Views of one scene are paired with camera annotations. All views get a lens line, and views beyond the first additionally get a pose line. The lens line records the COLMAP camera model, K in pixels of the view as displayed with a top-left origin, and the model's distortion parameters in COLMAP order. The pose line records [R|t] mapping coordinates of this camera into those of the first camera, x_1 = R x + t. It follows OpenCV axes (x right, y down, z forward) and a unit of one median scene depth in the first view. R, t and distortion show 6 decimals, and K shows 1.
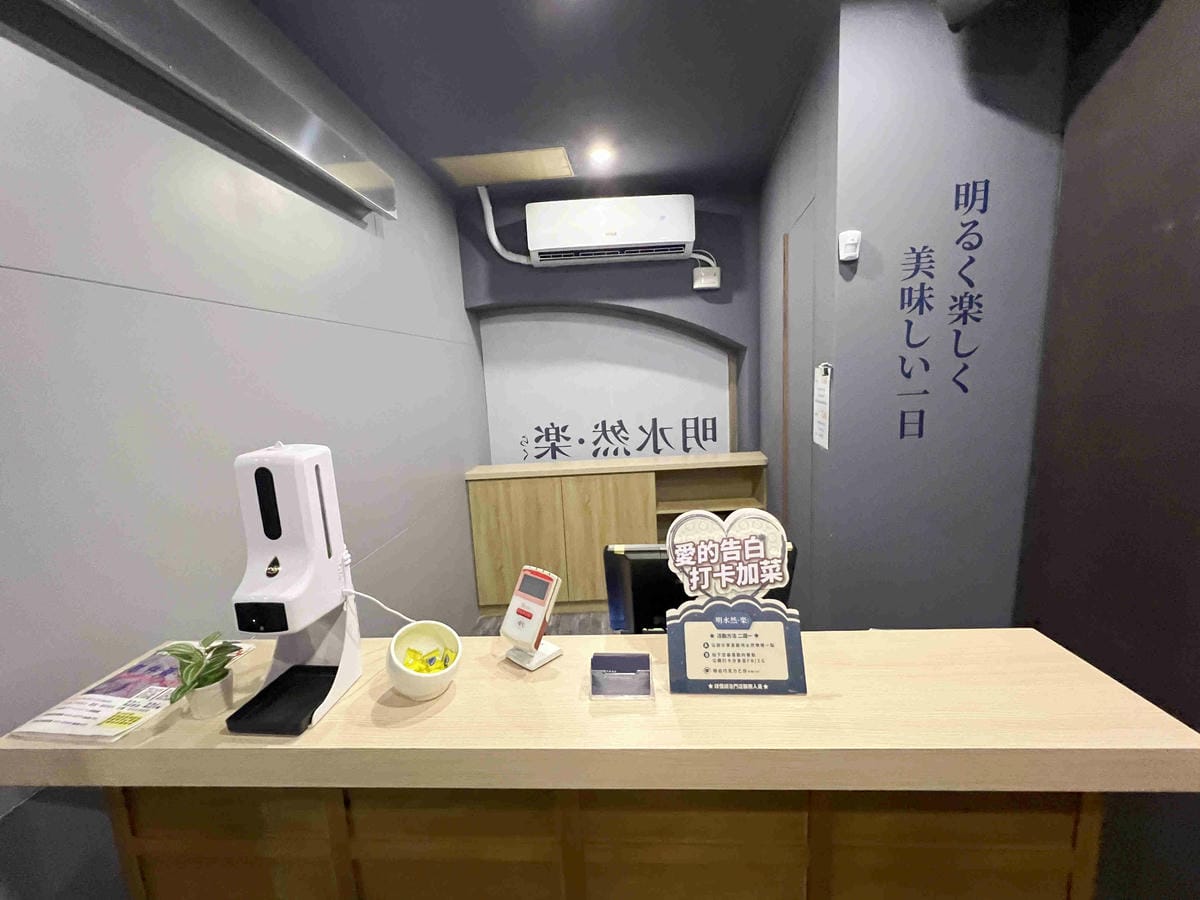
lens RADIAL K [[506.2, 0, 595.1], [0, 506.2, 449.5], [0, 0, 1]] dist [-0.000382, 0.000302]
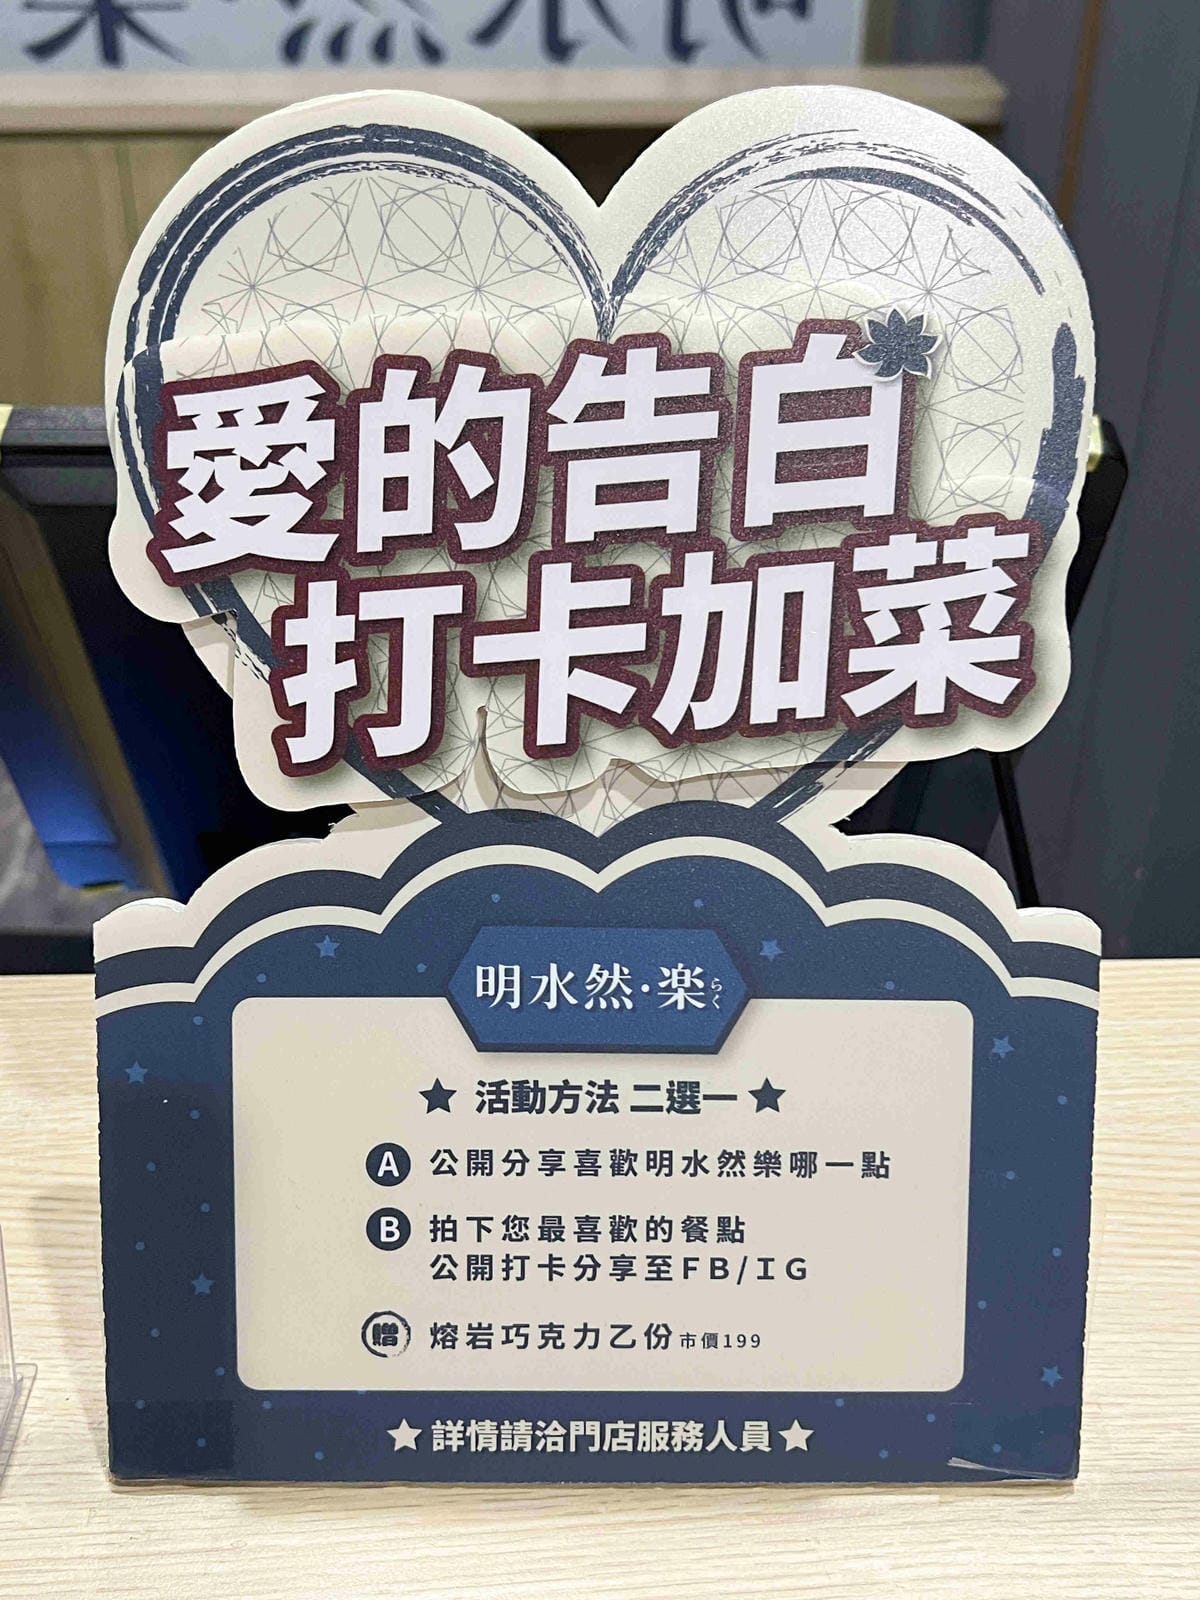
lens RADIAL K [[1634.0, 0, 601.2], [0, 1634.0, 800.8], [0, 0, 1]] dist [0.059886, 0.000000]
pose [[0.993656, 0.000751, 0.112461, 0.221069], [-0.043645, 0.924177, 0.379463, 0.131436], [-0.103649, -0.381964, 0.918347, 0.622446]]
